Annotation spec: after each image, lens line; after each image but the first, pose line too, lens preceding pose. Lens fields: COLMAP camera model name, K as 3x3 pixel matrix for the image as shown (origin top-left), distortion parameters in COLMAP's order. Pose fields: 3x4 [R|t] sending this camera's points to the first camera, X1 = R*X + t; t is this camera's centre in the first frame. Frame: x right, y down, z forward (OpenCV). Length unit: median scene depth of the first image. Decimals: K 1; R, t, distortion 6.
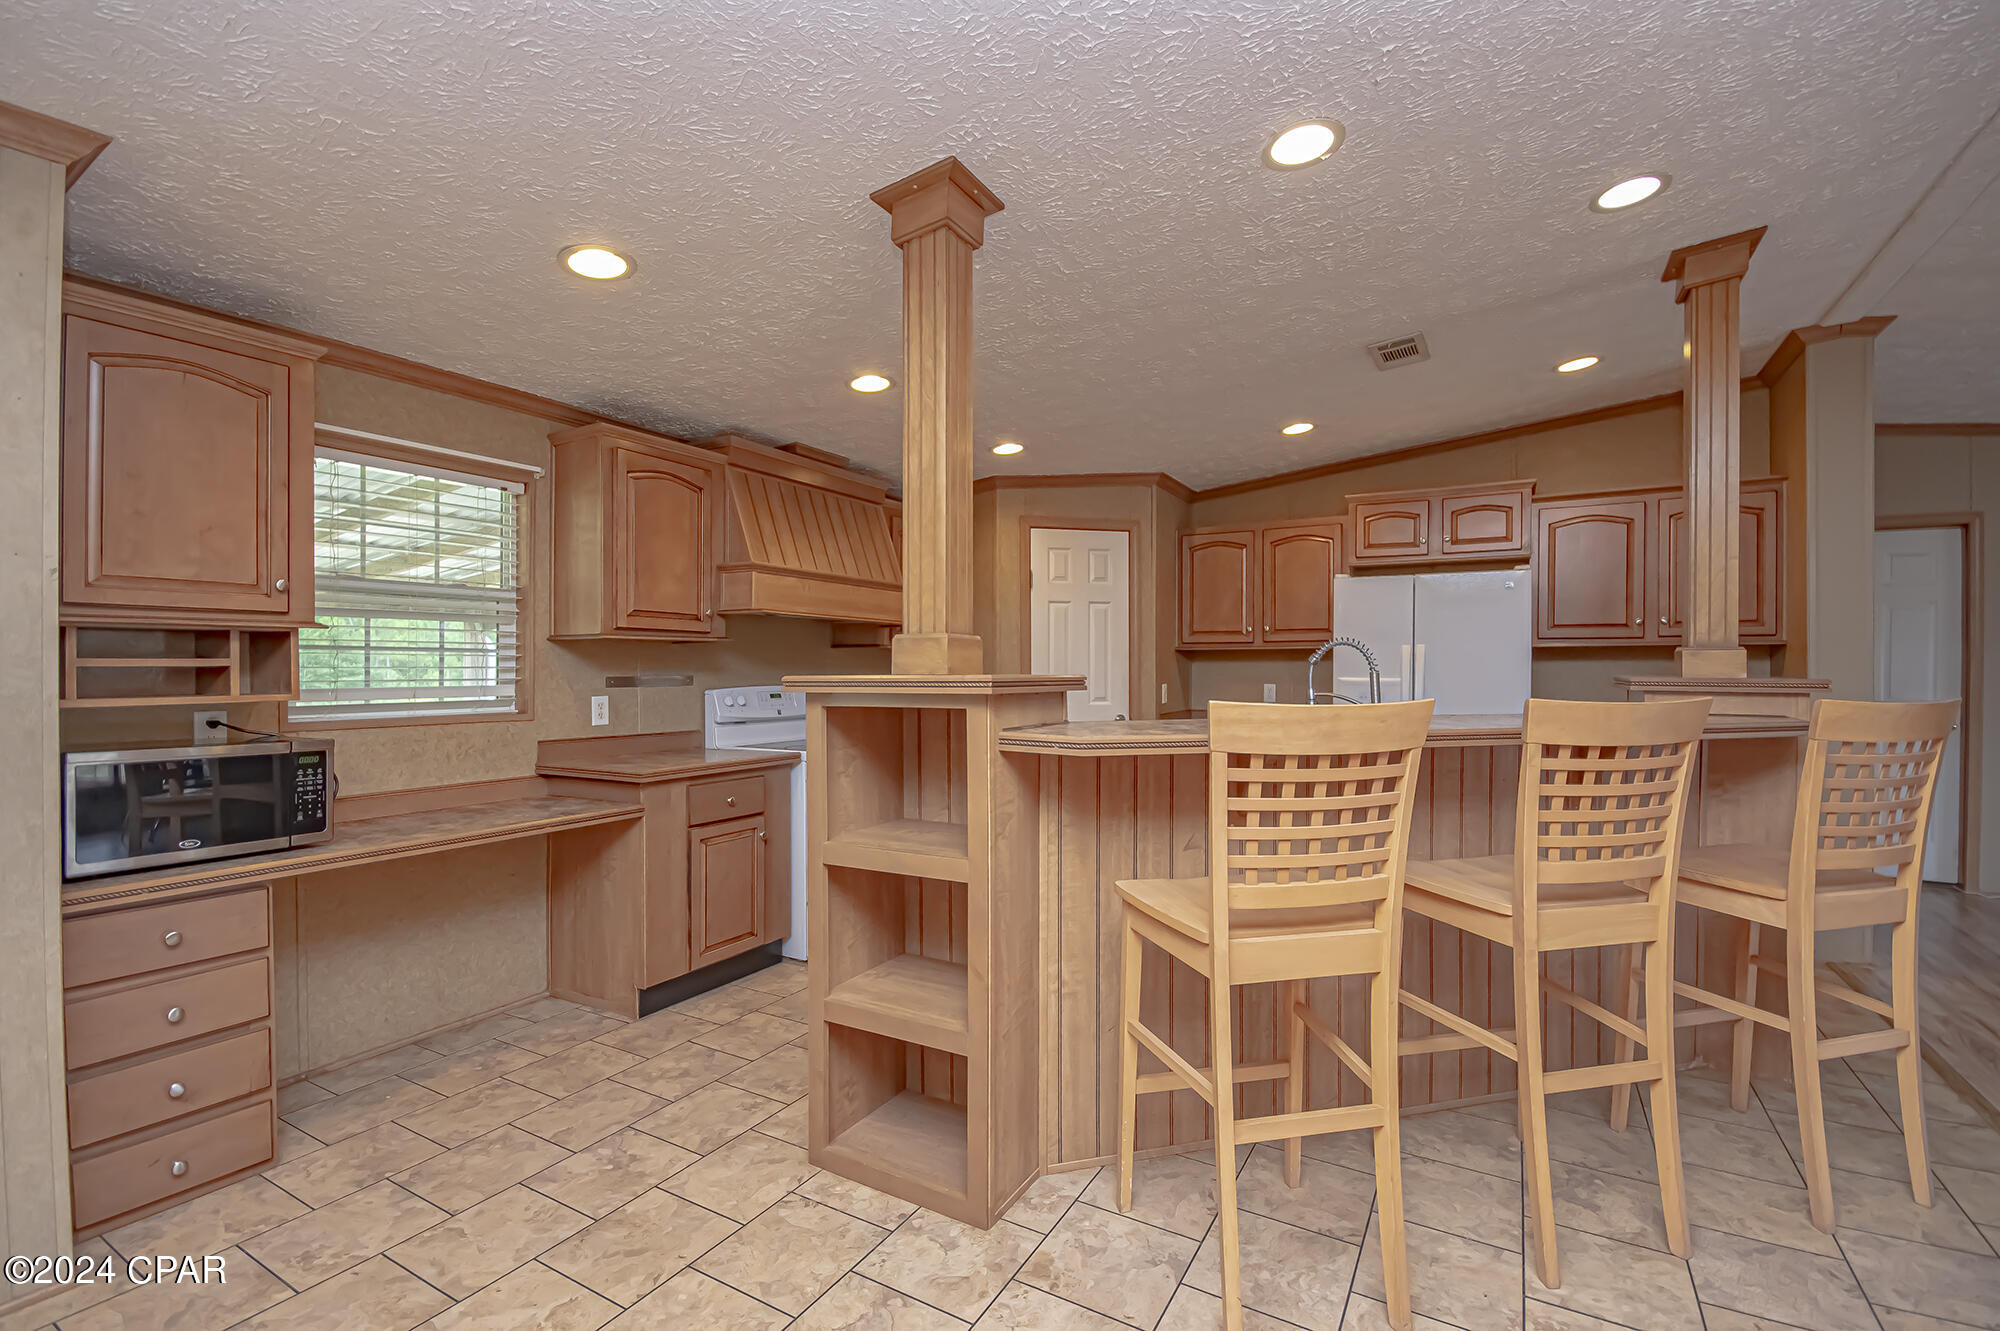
lens RADIAL K [[876.7, 0, 996.9], [0, 876.7, 660.7], [0, 0, 1]] dist [0.008209, -0.009551]
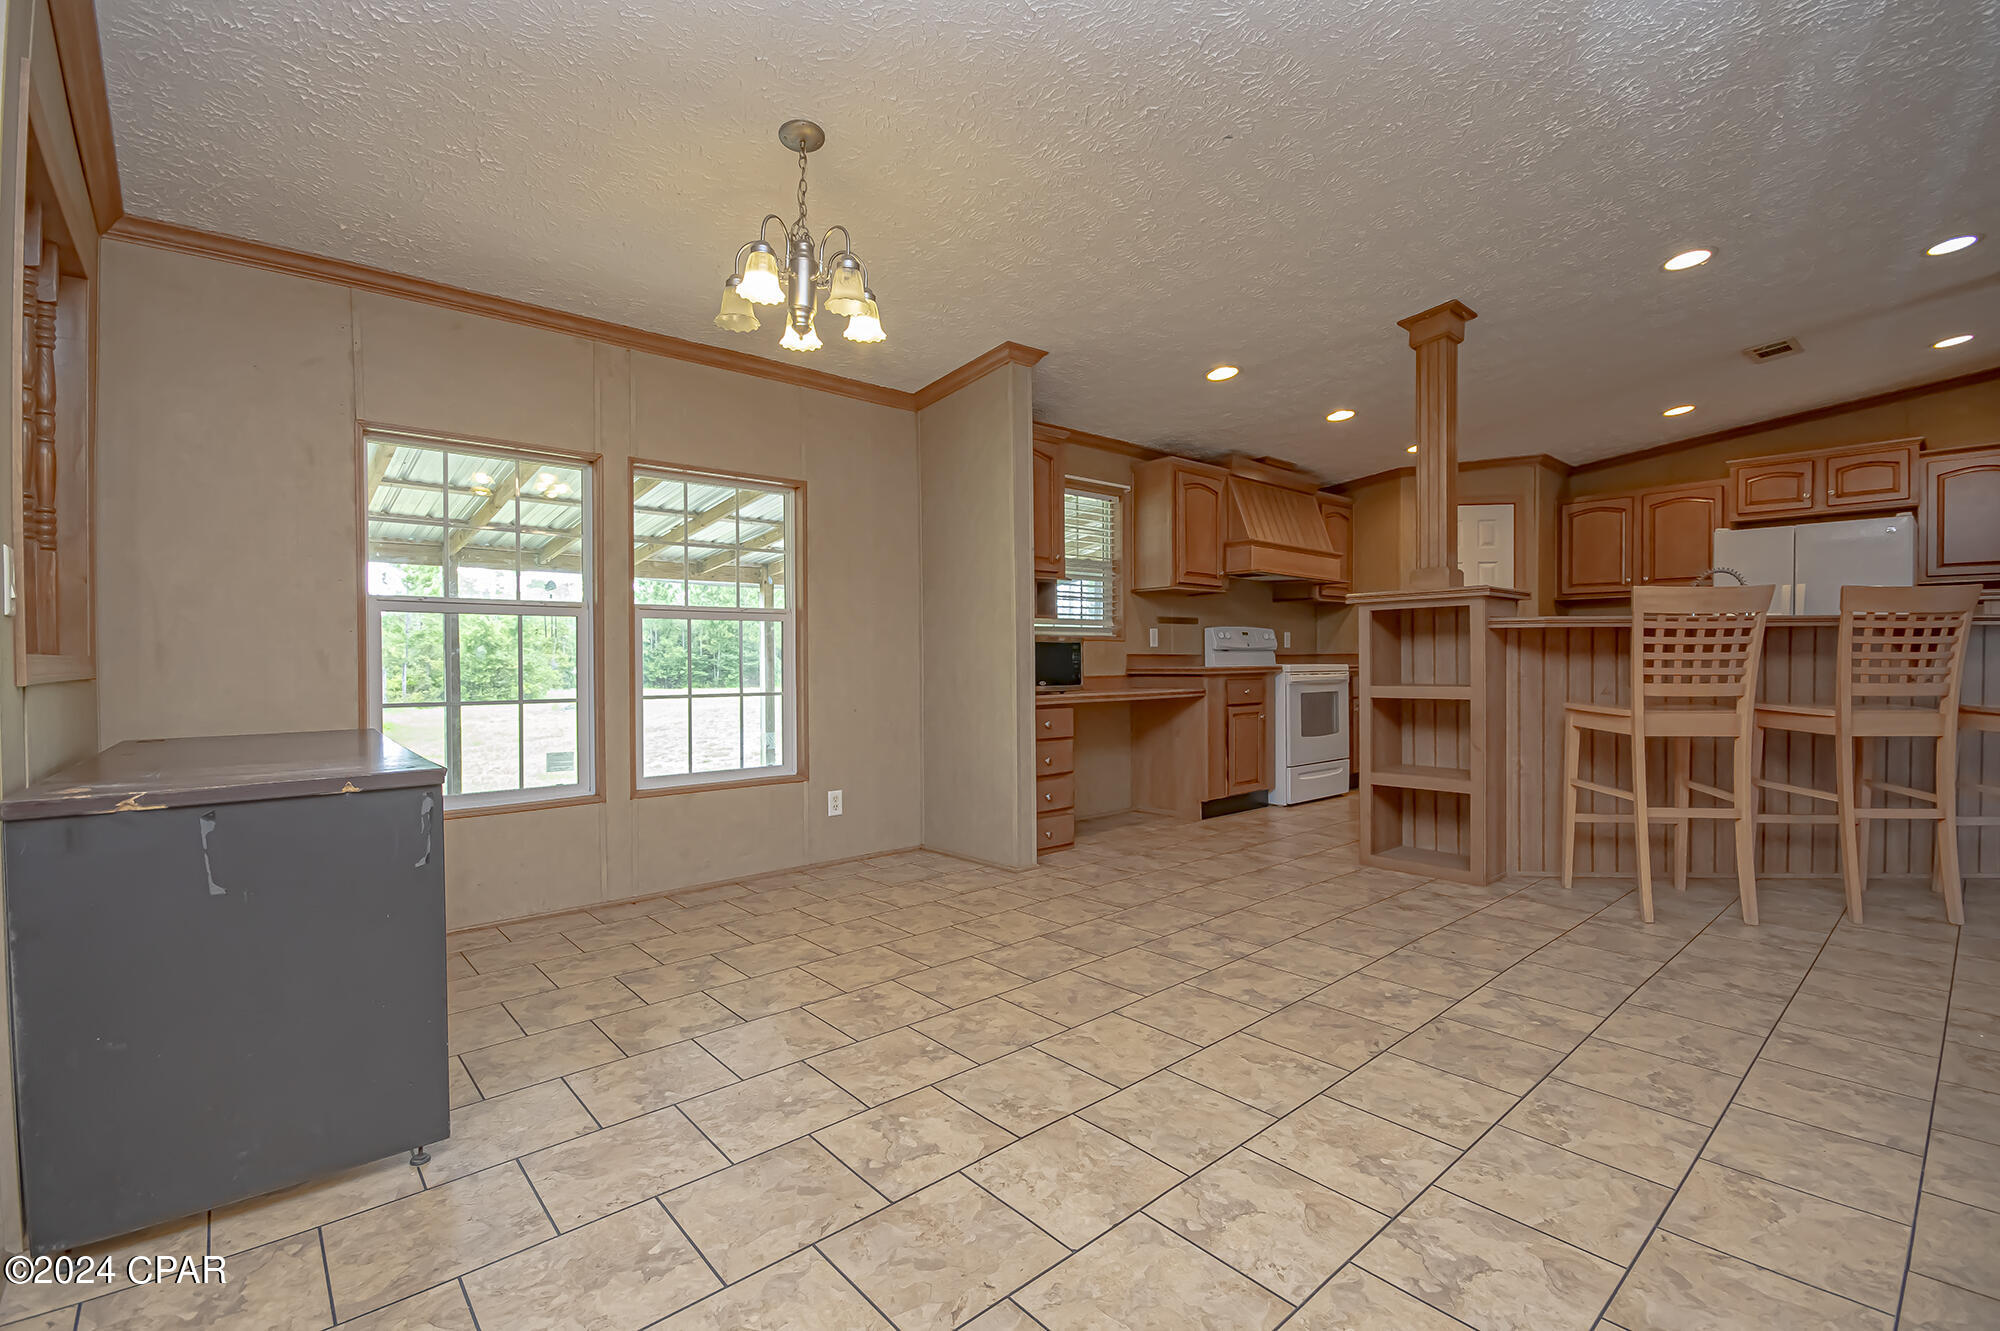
lens RADIAL K [[876.7, 0, 1000.5], [0, 876.7, 665.6], [0, 0, 1]] dist [0.008209, -0.009551]
pose [[0.949327, -0.003688, -0.314267, -0.234659], [0.008936, 0.999844, 0.015260, 0.086729], [0.314162, -0.017295, 0.949212, -0.634952]]
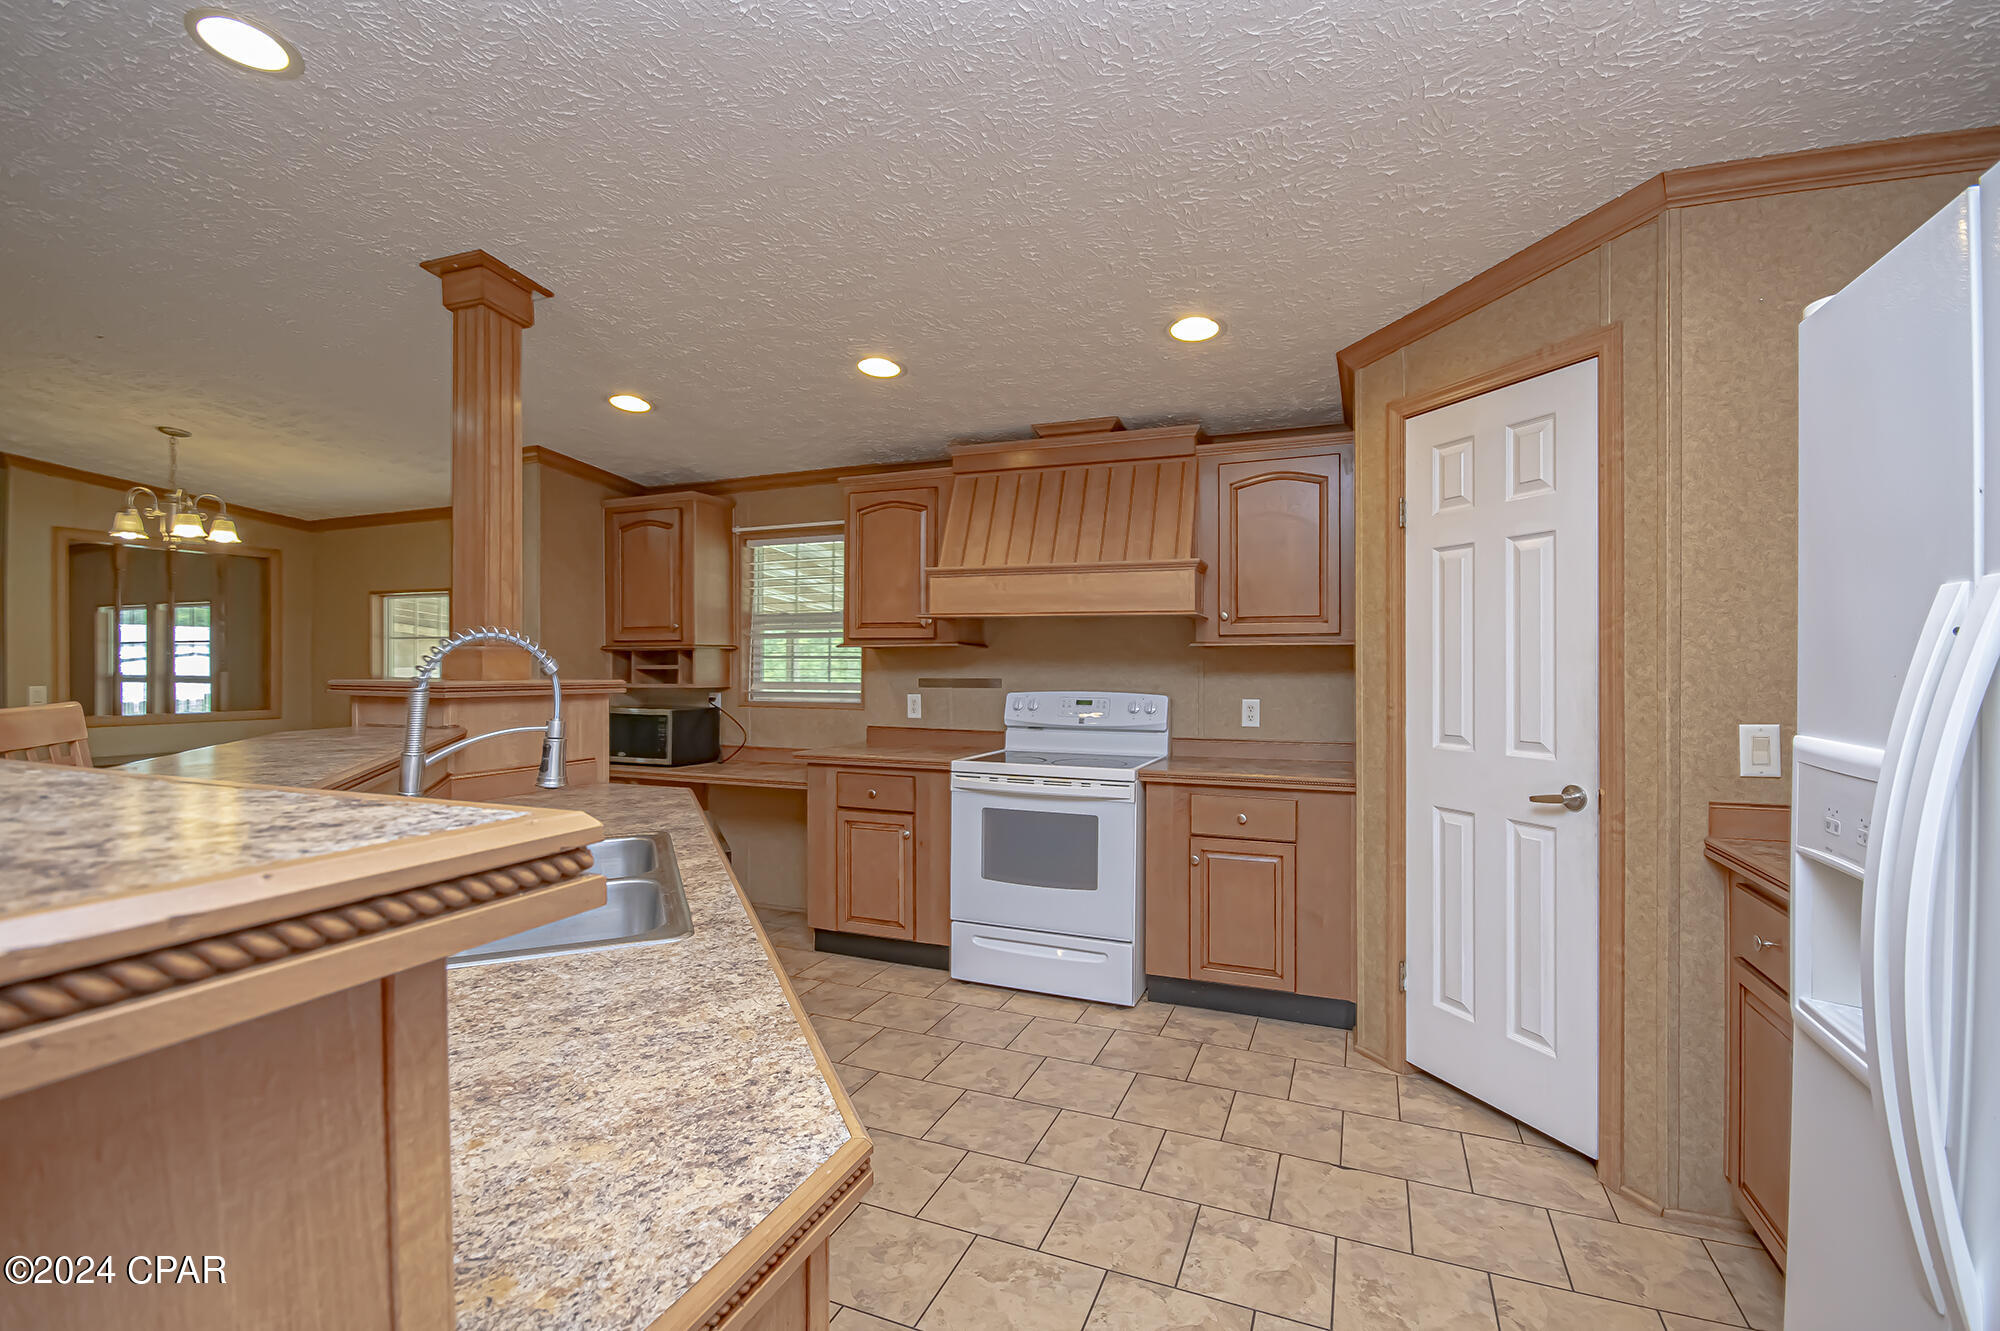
lens RADIAL K [[876.7, 0, 1006.2], [0, 876.7, 665.3], [0, 0, 1]] dist [0.008209, -0.009551]
pose [[0.134842, 0.001314, -0.990866, 0.817838], [0.006386, 0.999977, 0.002195, -0.000632], [0.990846, -0.006623, 0.134831, 1.037581]]
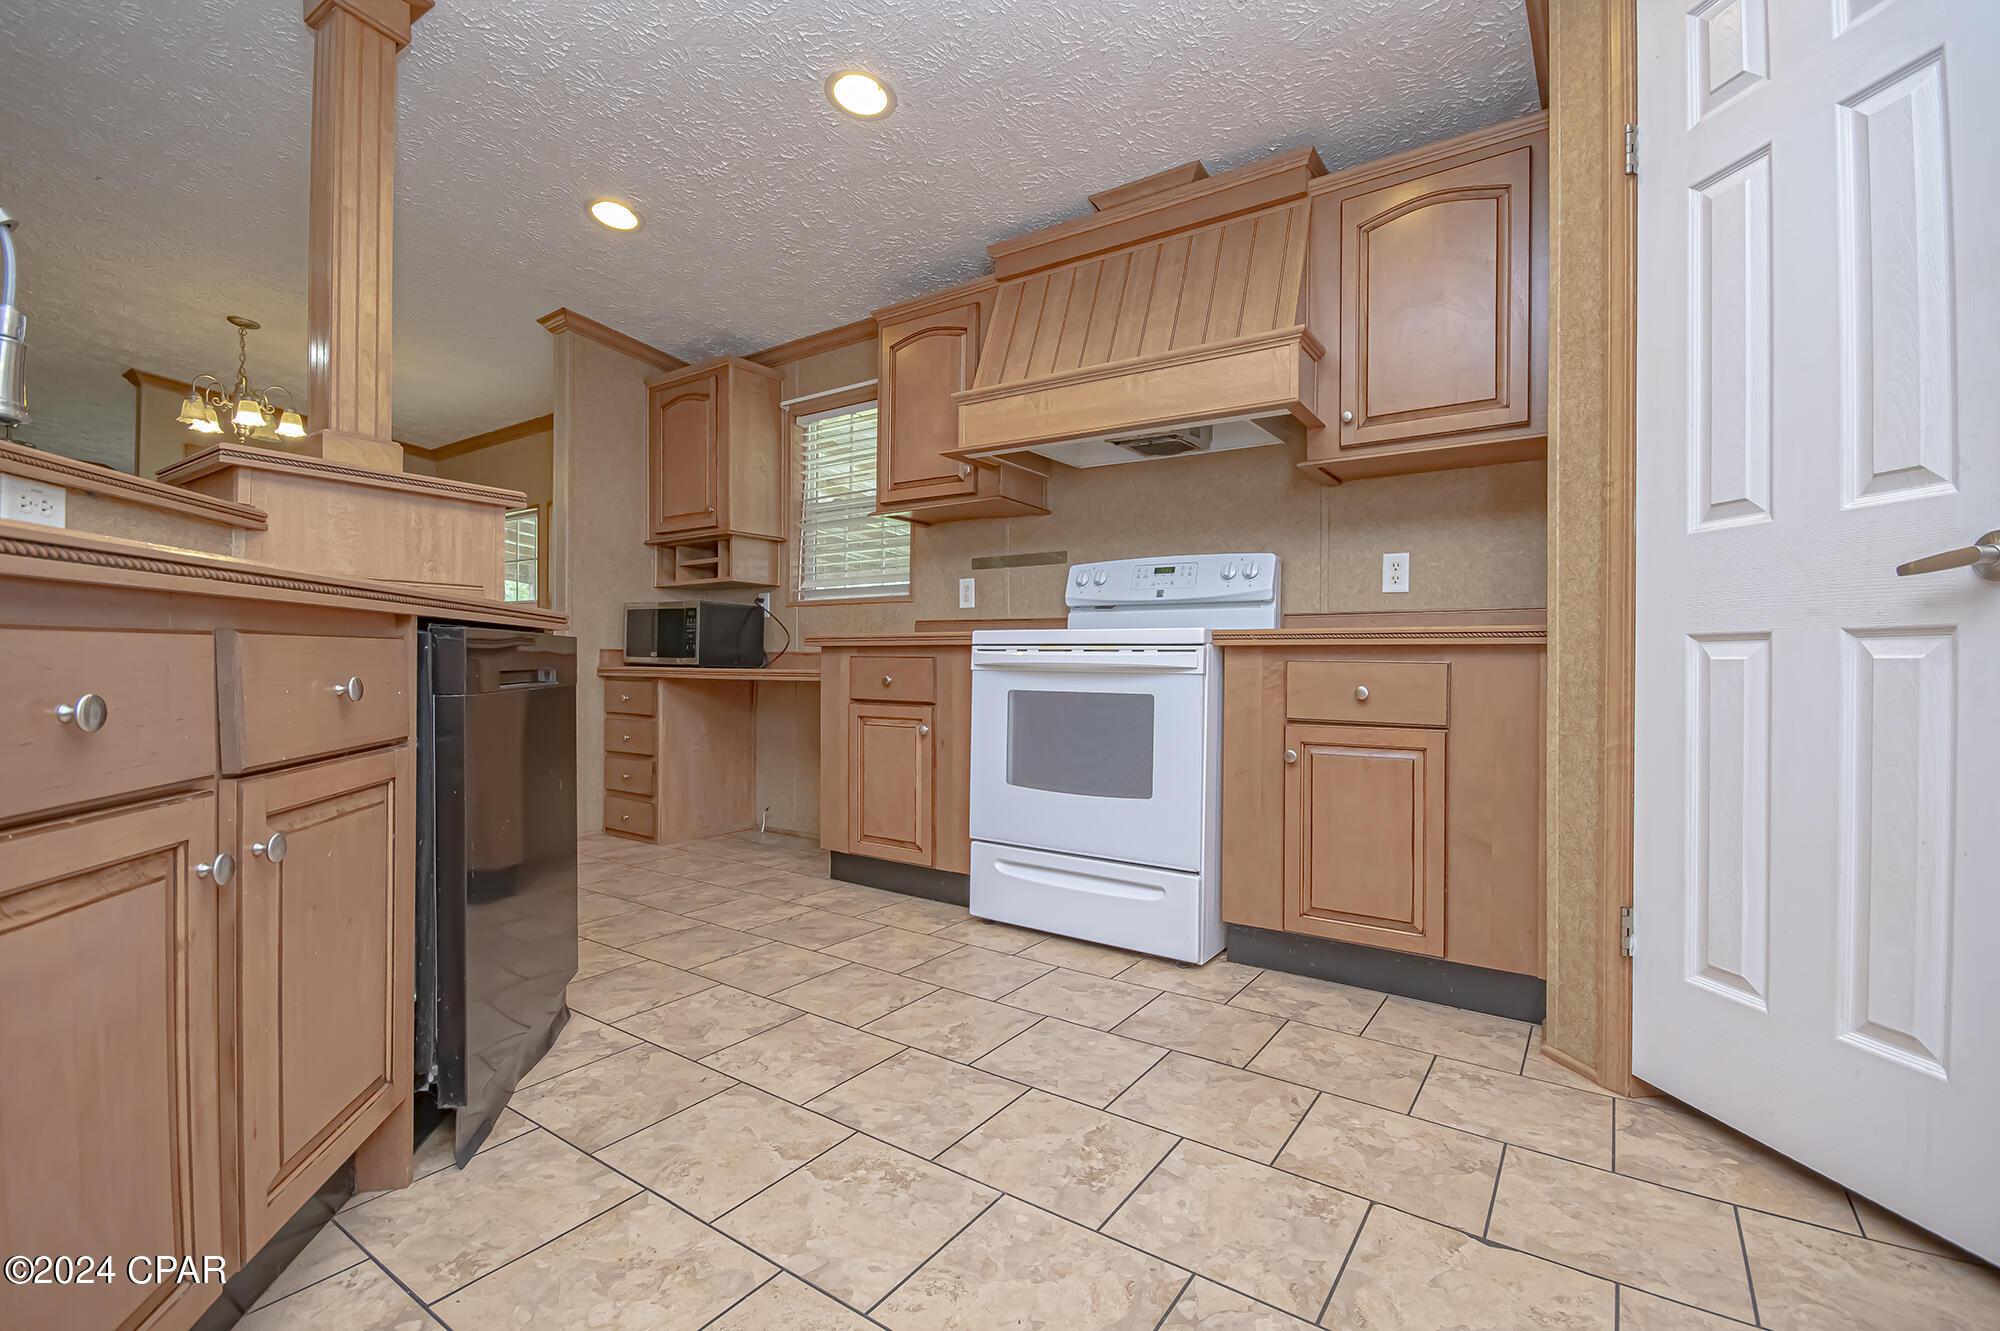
lens RADIAL K [[876.7, 0, 1007.6], [0, 876.7, 664.3], [0, 0, 1]] dist [0.008209, -0.009551]
pose [[-0.077980, 0.001255, -0.996954, 0.567012], [-0.000210, 0.999999, 0.001275, 0.145483], [0.996955, 0.000308, -0.077979, 1.209191]]
